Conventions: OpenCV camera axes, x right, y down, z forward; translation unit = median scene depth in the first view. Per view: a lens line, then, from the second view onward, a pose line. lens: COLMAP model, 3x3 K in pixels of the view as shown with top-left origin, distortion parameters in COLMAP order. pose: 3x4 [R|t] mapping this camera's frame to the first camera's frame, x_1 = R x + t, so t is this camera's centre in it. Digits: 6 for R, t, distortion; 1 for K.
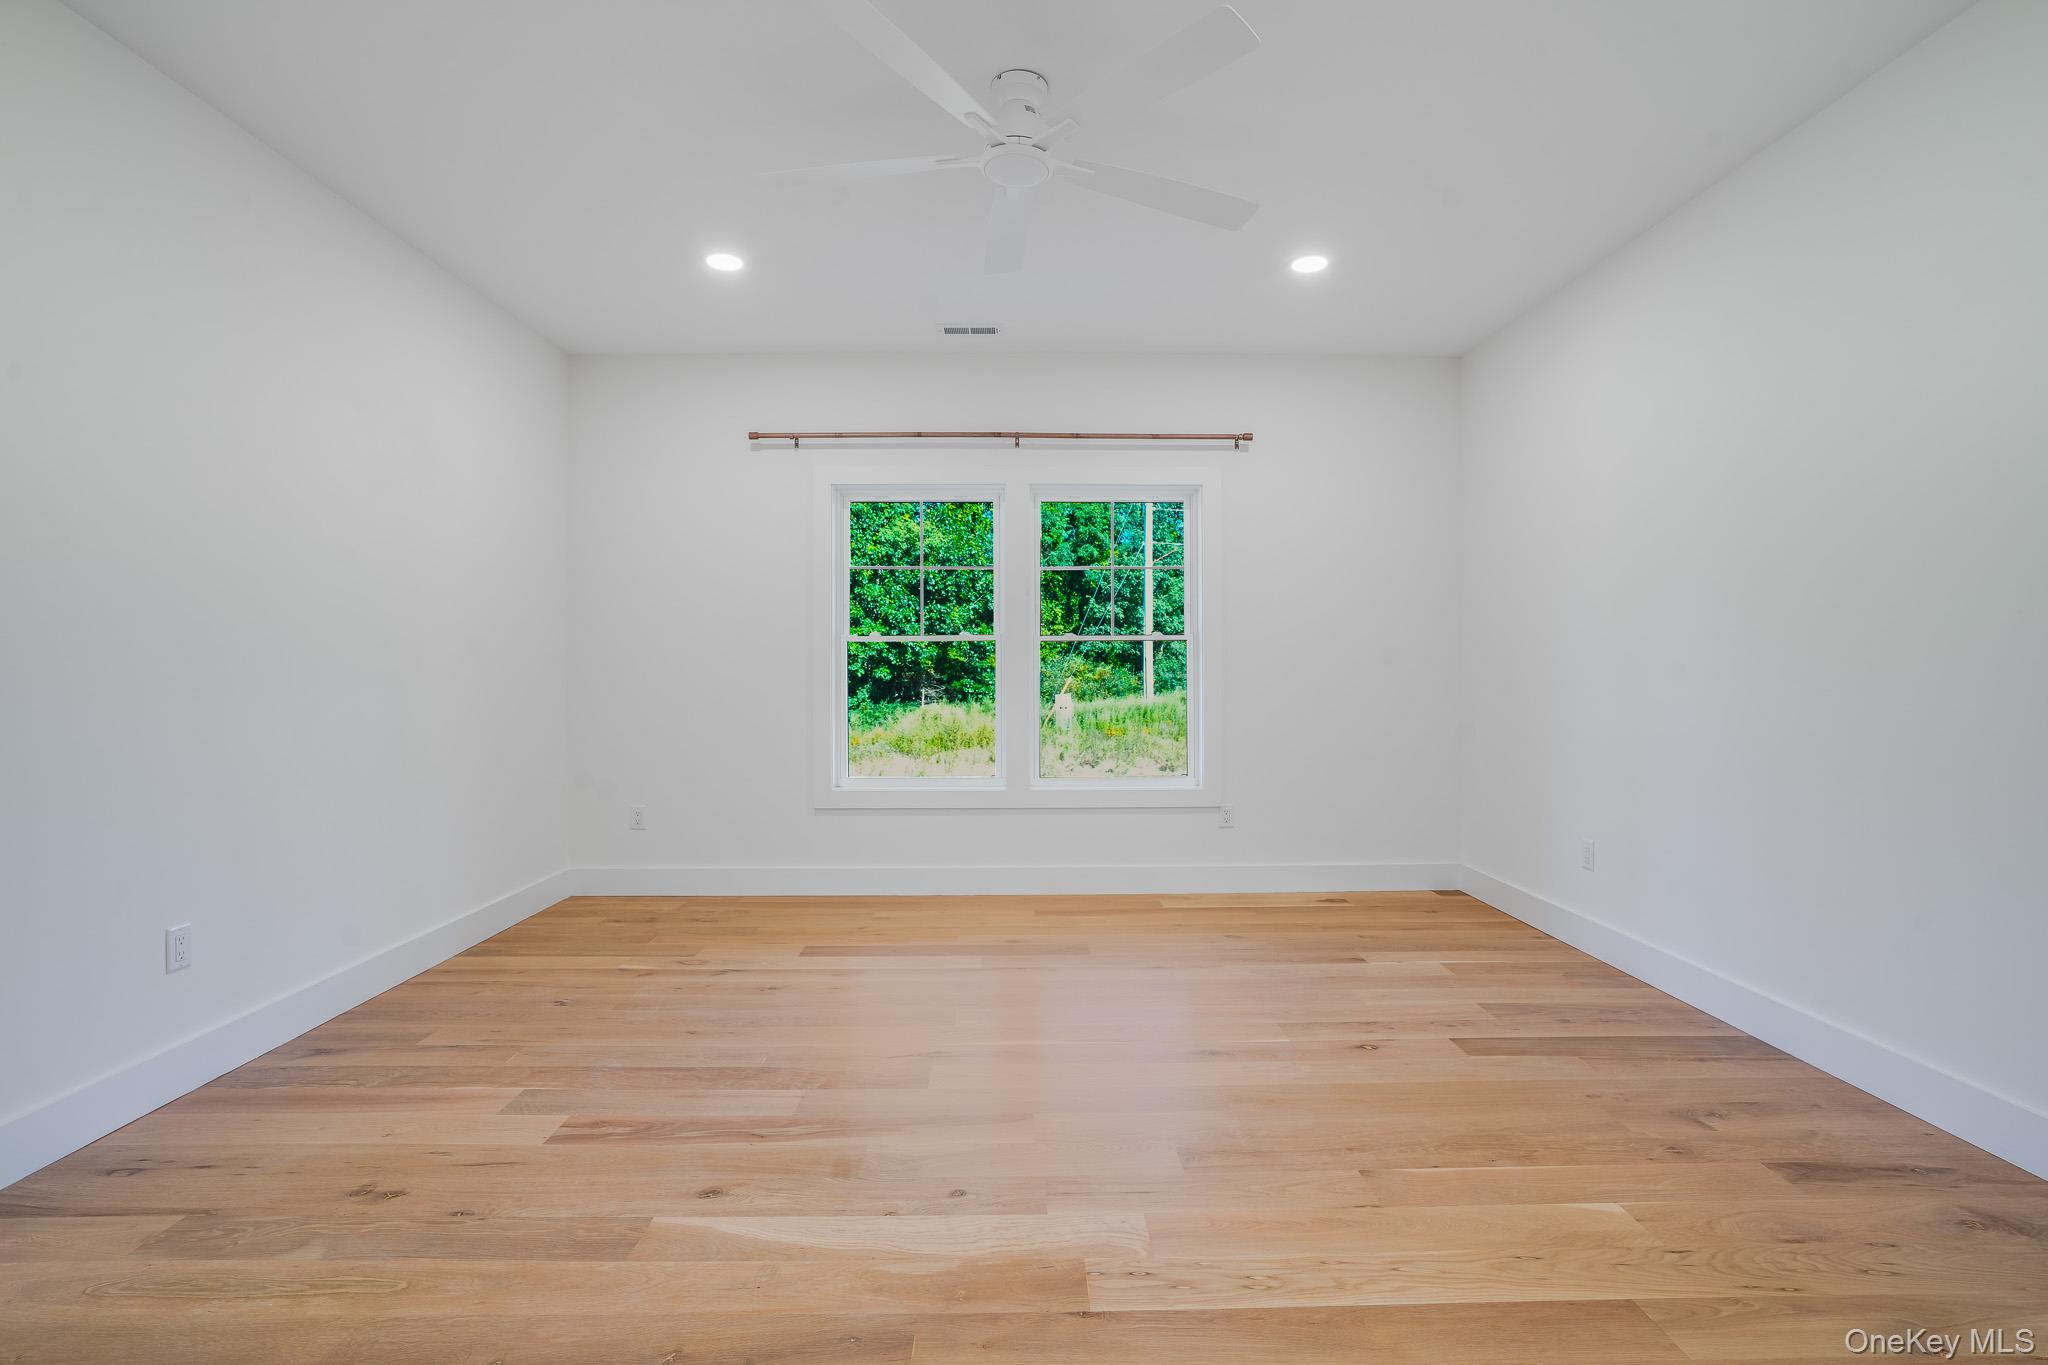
lens RADIAL K [[945.3, 0, 1027.4], [0, 945.3, 687.6], [0, 0, 1]] dist [-0.046012, 0.009326]
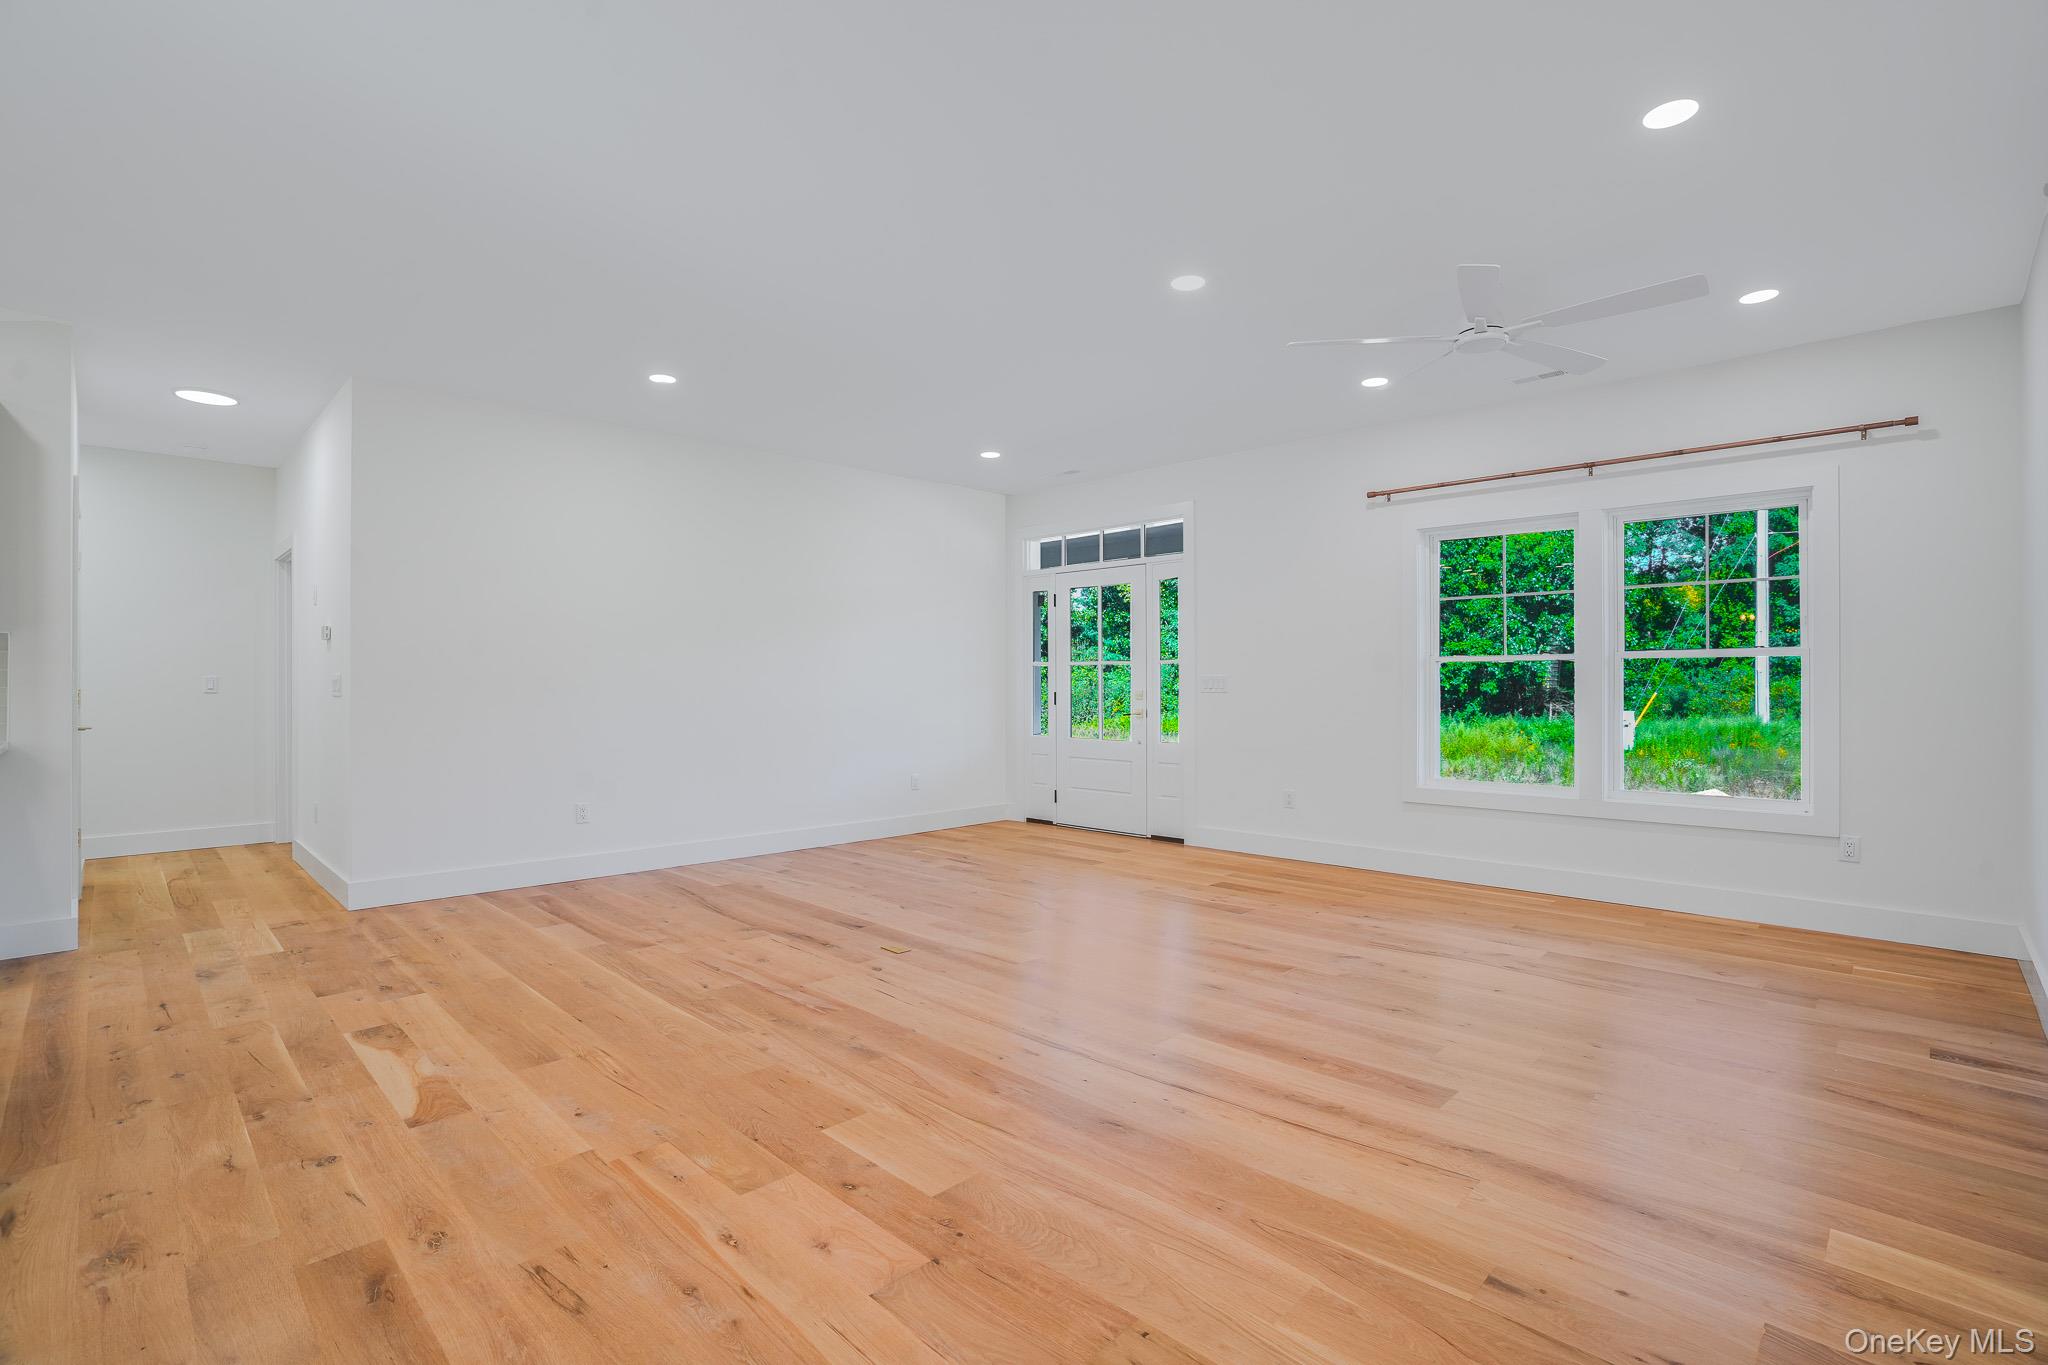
lens RADIAL K [[945.3, 0, 1025.8], [0, 945.3, 680.1], [0, 0, 1]] dist [-0.046012, 0.009326]
pose [[0.712680, 0.000461, -0.701490, 0.375967], [-0.013012, 0.999836, -0.012563, -0.006954], [0.701369, 0.018081, 0.712569, -0.256046]]
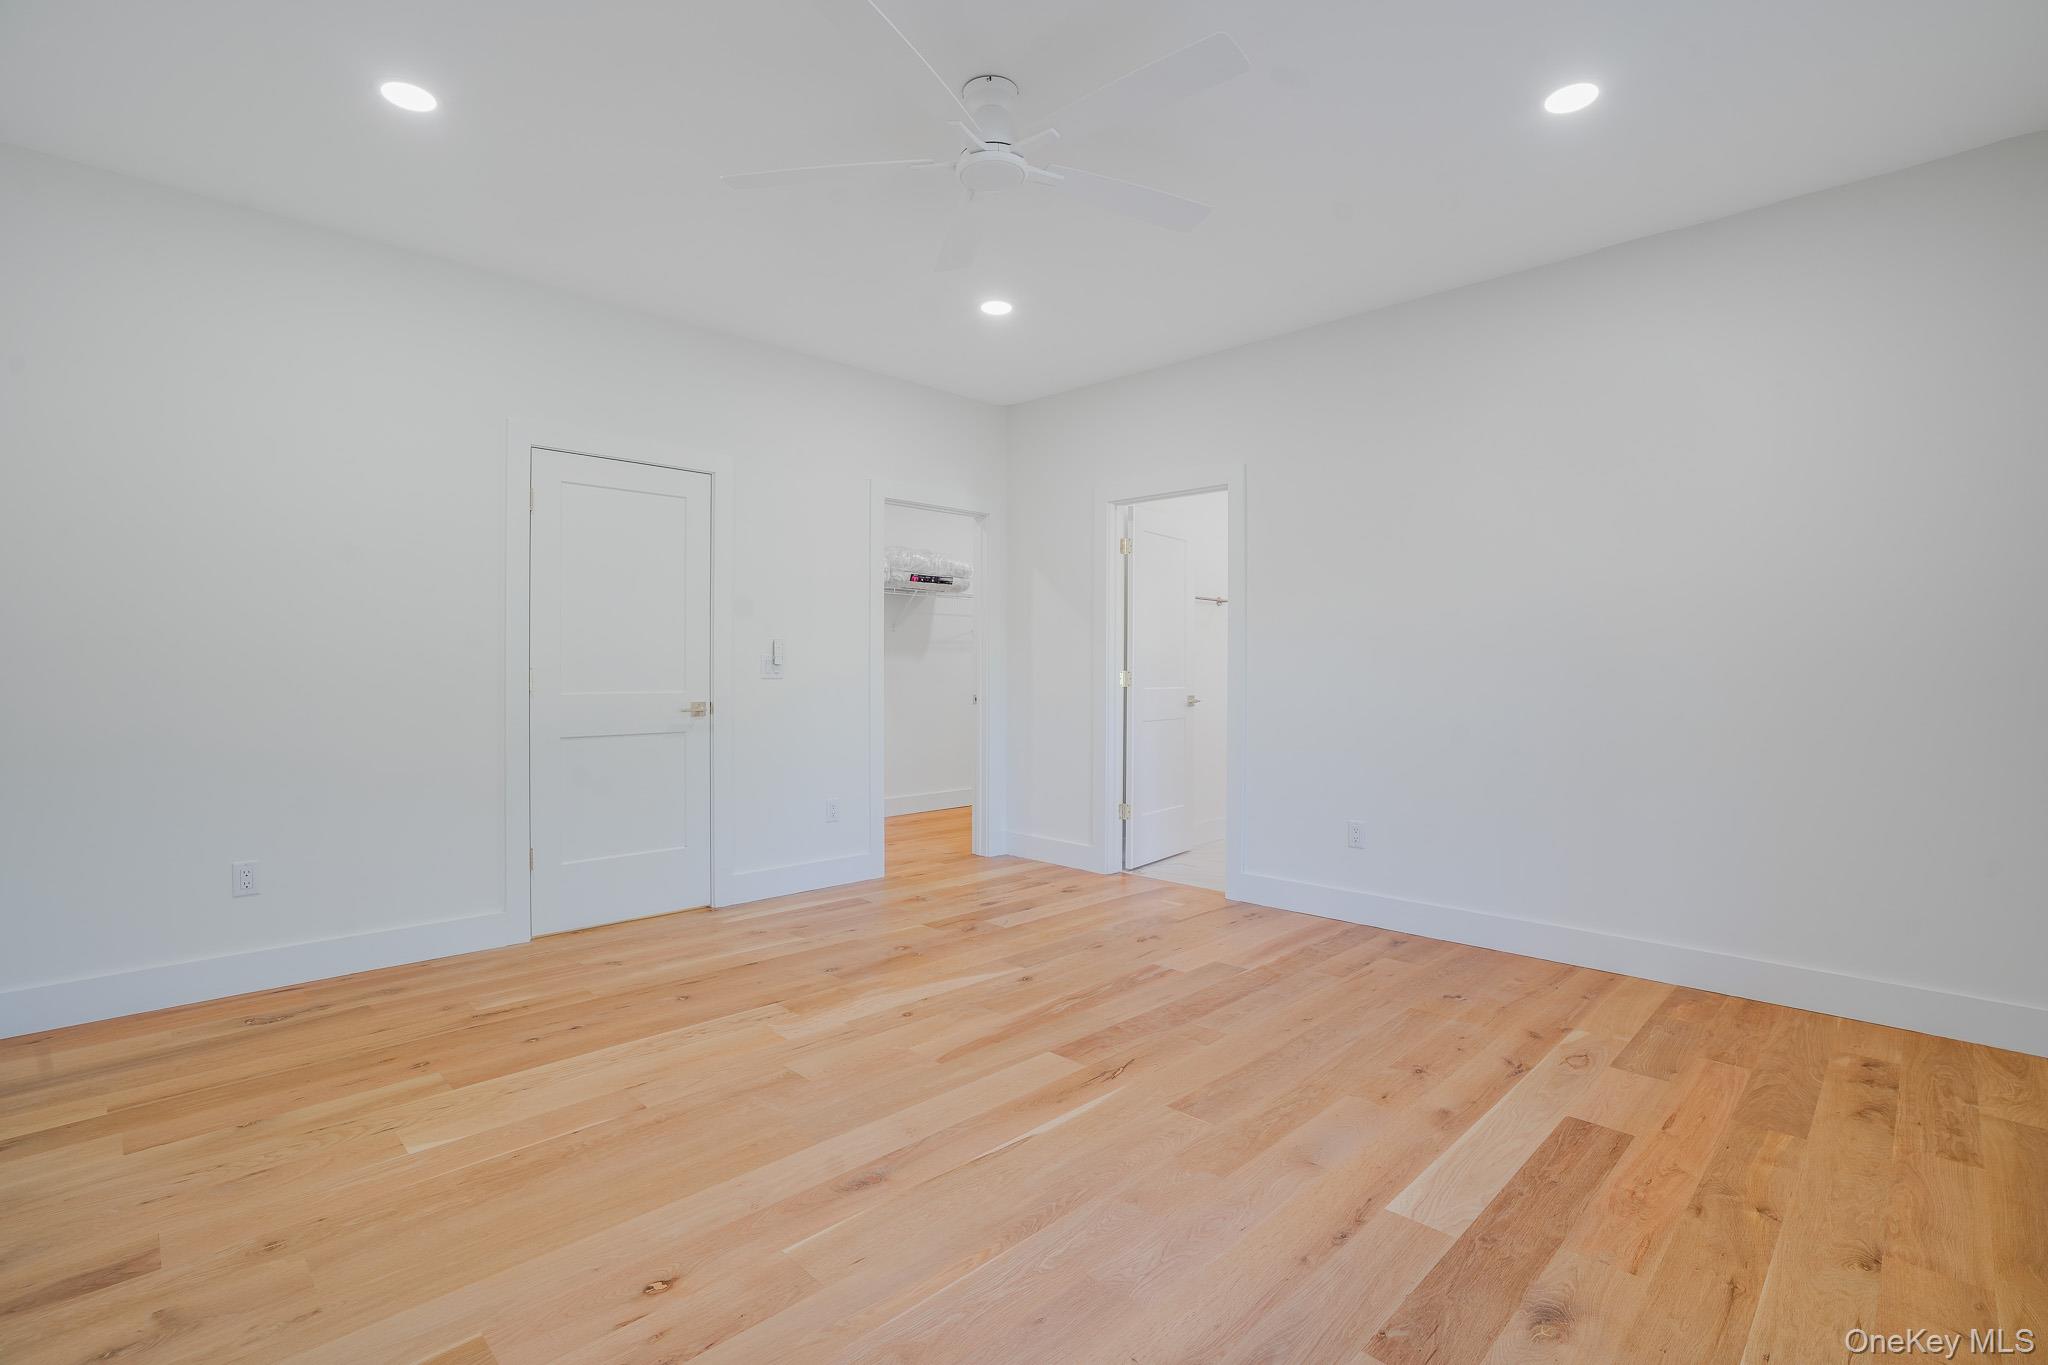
lens RADIAL K [[945.3, 0, 1021.9], [0, 945.3, 674.6], [0, 0, 1]] dist [-0.046012, 0.009326]
pose [[-0.714523, 0.005525, -0.699591, 0.504652], [-0.011957, 0.999726, 0.020108, -0.023226], [0.699510, 0.022733, -0.714261, 1.304002]]
